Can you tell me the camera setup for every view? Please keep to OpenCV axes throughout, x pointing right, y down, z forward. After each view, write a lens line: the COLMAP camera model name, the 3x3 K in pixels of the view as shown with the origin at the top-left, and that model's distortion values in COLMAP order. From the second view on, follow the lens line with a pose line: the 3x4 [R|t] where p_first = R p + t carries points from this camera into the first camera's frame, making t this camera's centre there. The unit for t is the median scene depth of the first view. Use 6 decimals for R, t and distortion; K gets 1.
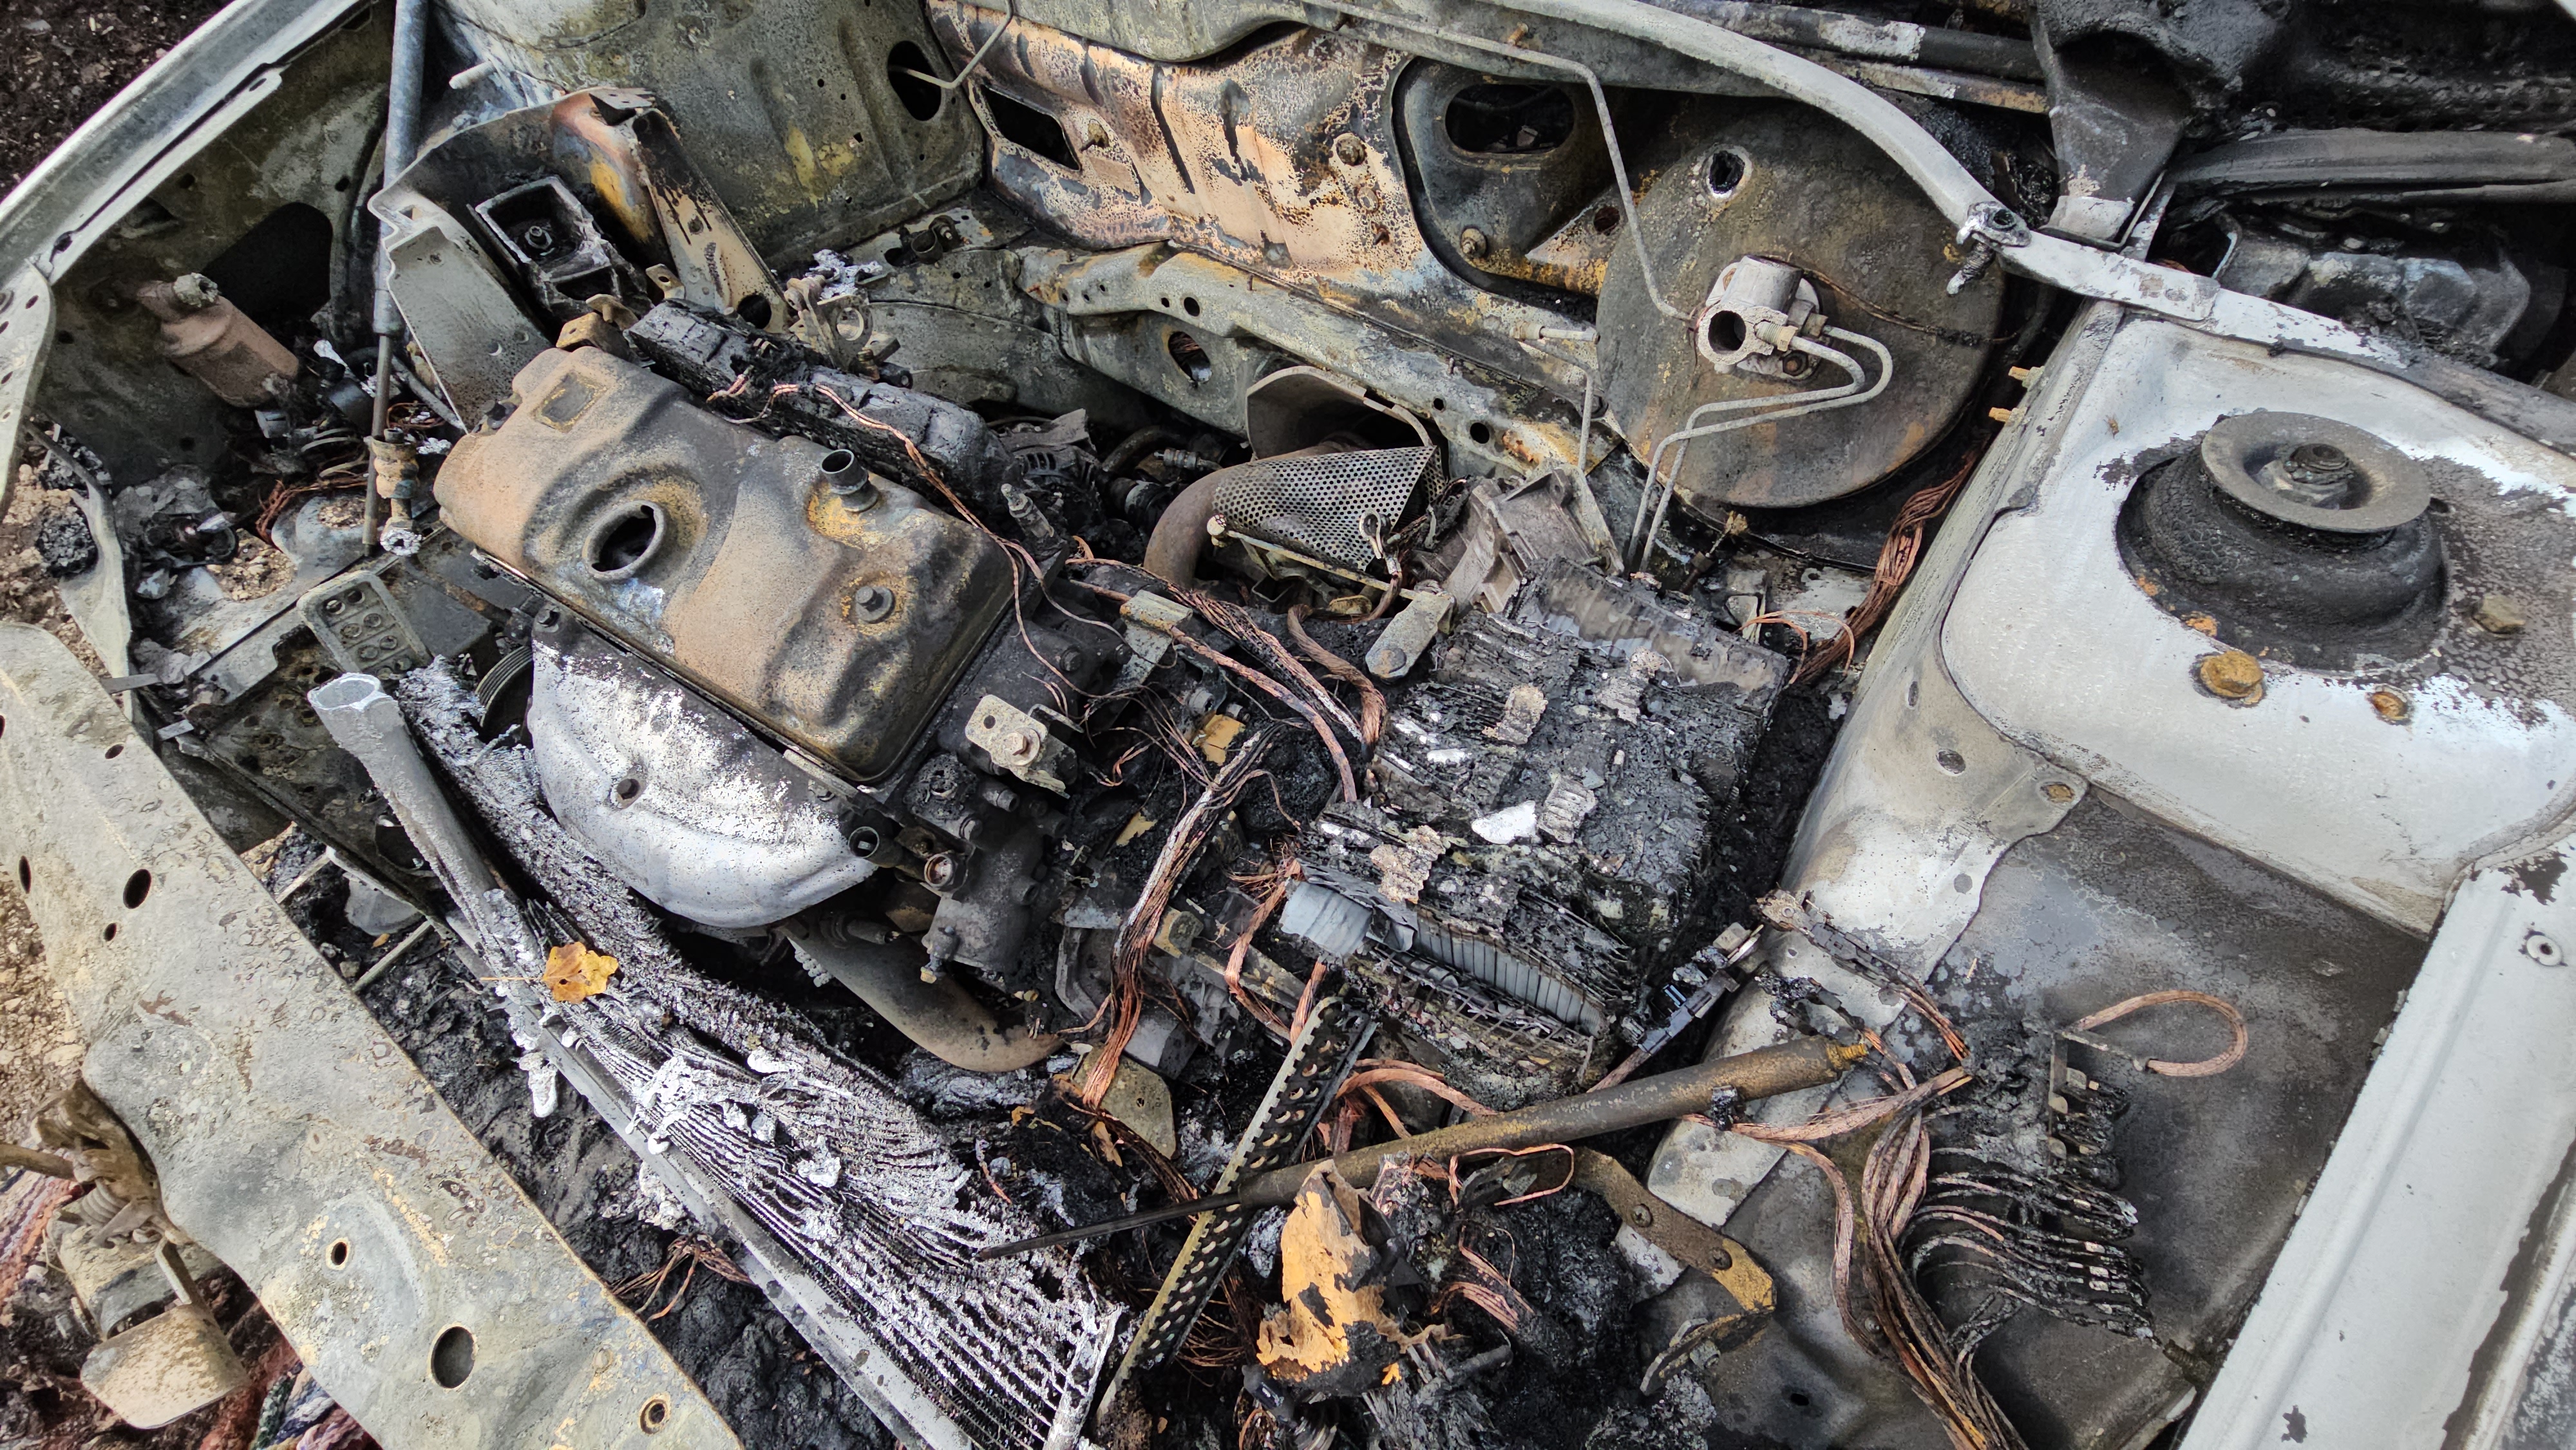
lens RADIAL K [[1049.0, 0, 1295.6], [0, 1049.0, 734.7], [0, 0, 1]] dist [0.009117, -0.008586]
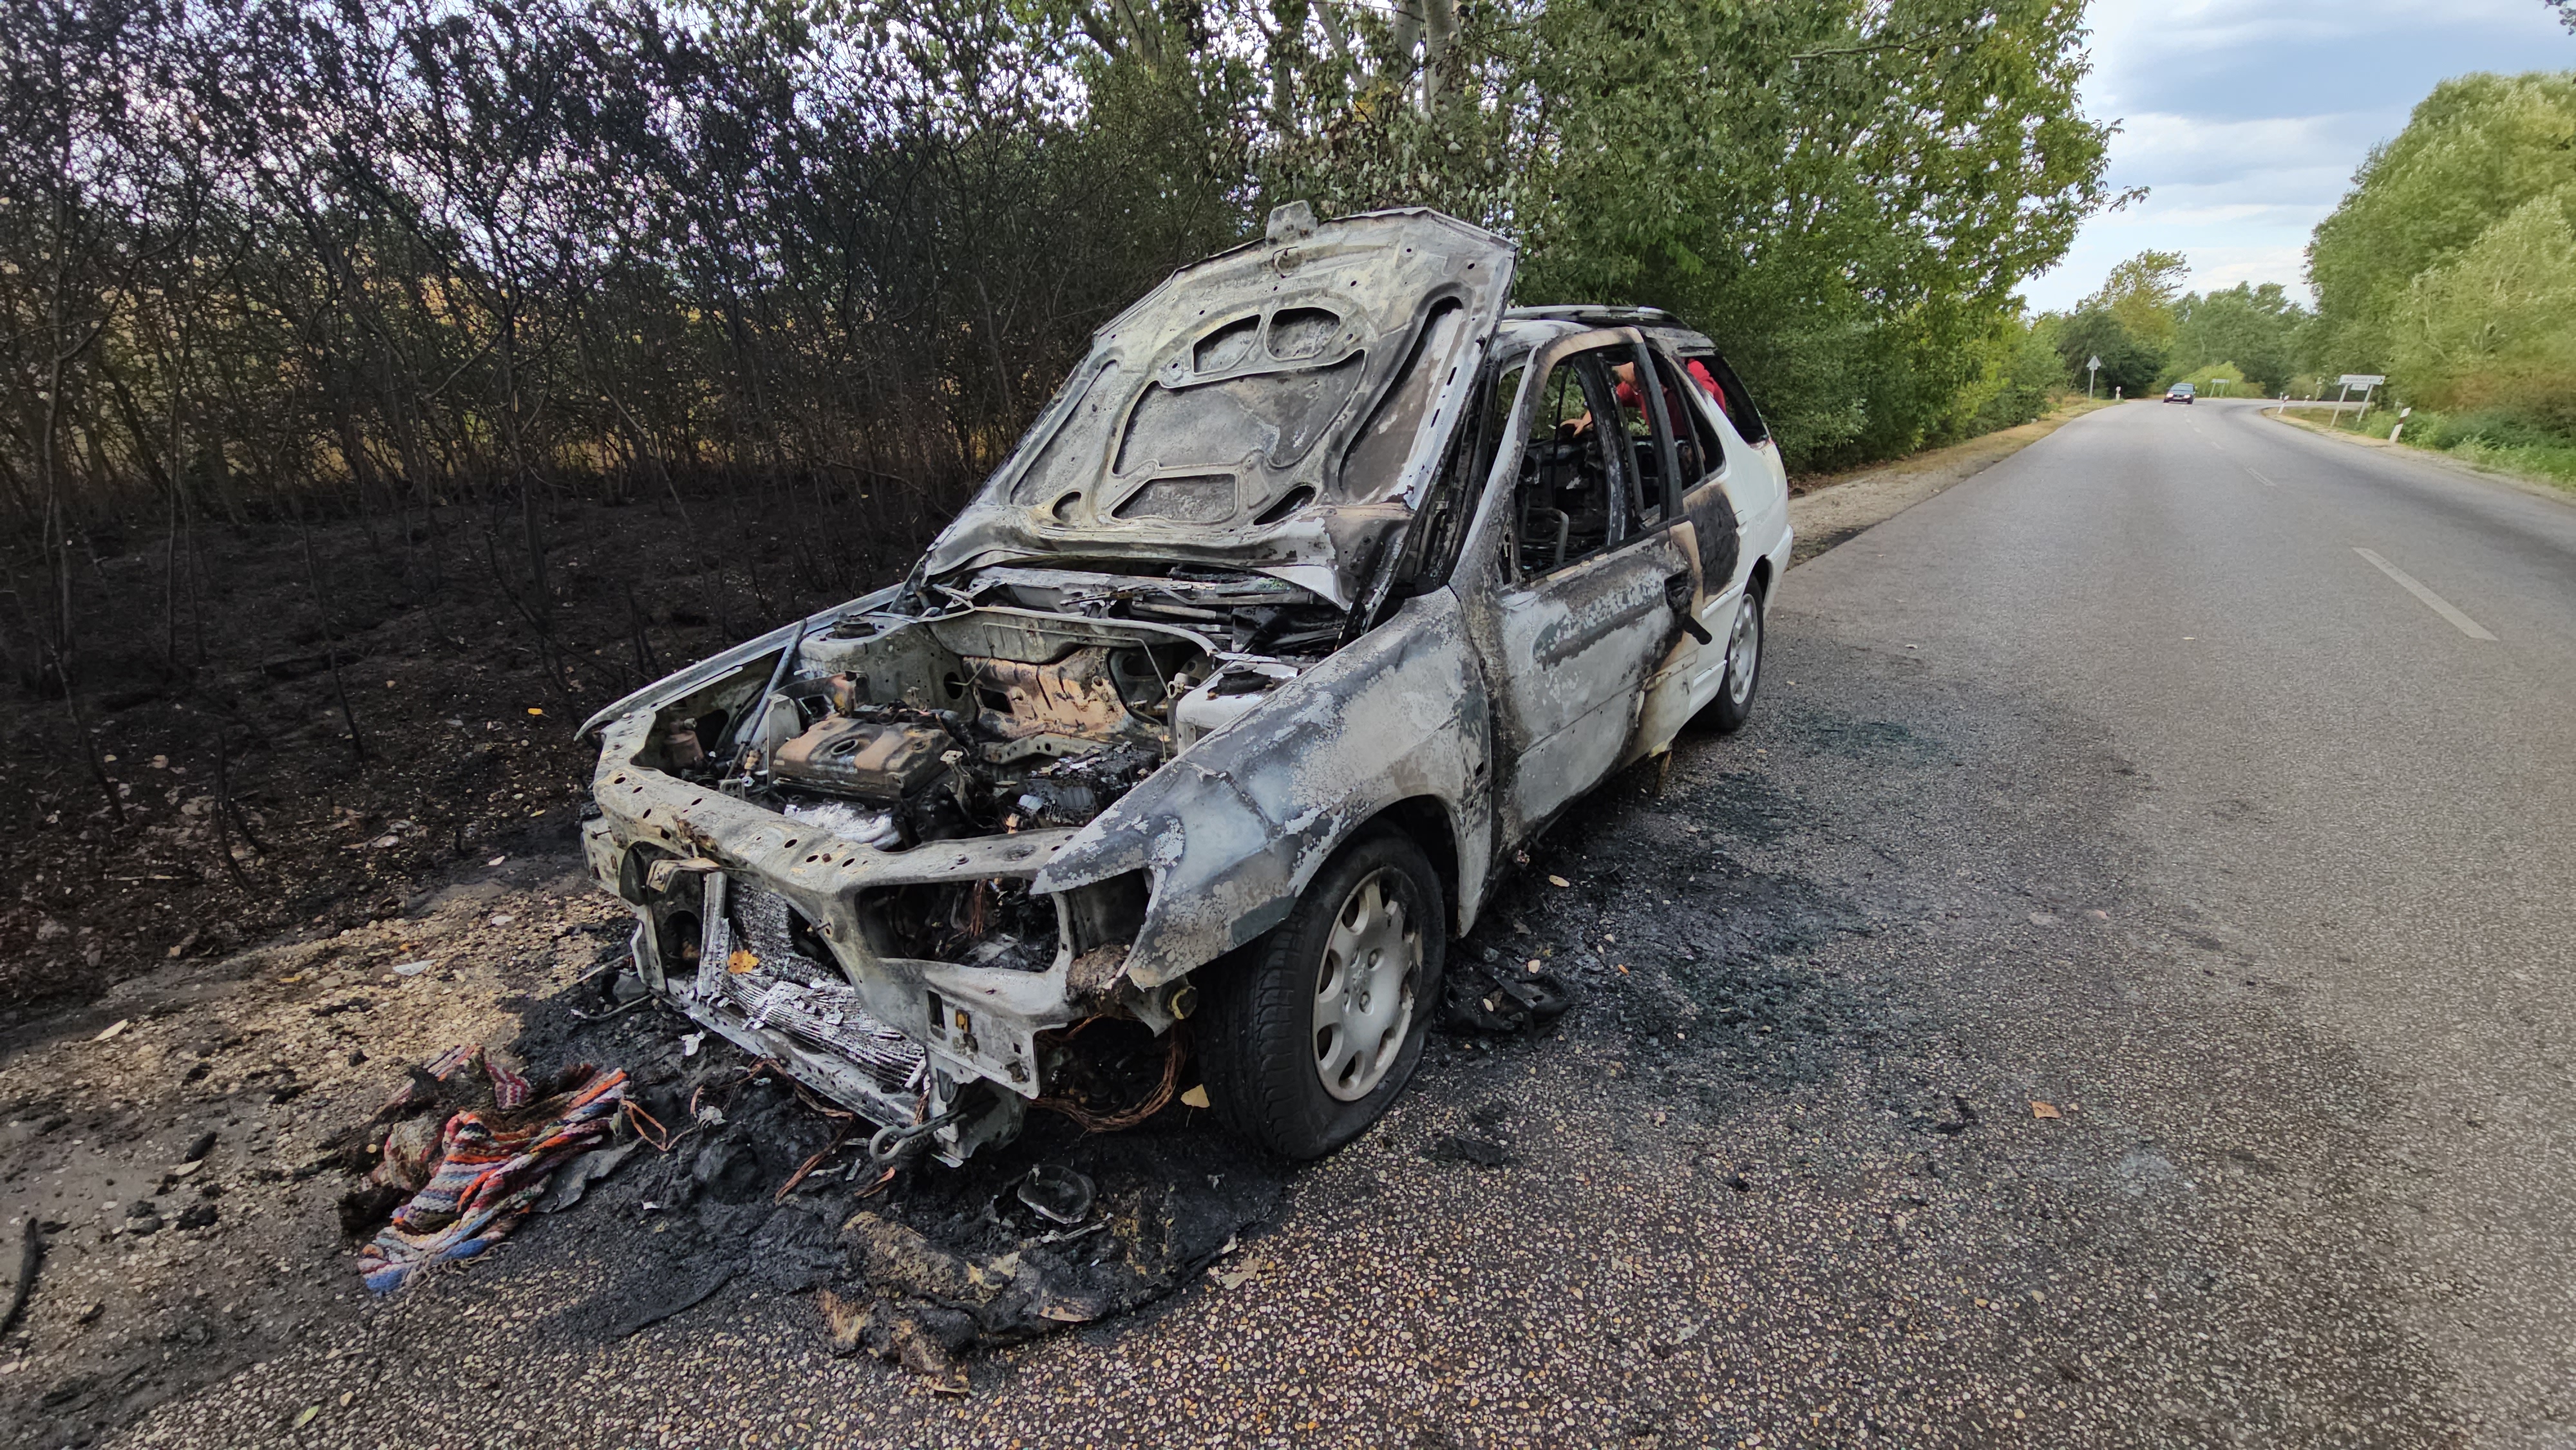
lens RADIAL K [[1049.0, 0, 1295.6], [0, 1049.0, 734.7], [0, 0, 1]] dist [0.009117, -0.008586]
pose [[0.999369, -0.023588, 0.026561, 0.513068], [0.035004, 0.781199, -0.623300, 1.388870], [-0.006047, 0.623836, 0.781532, -1.192872]]
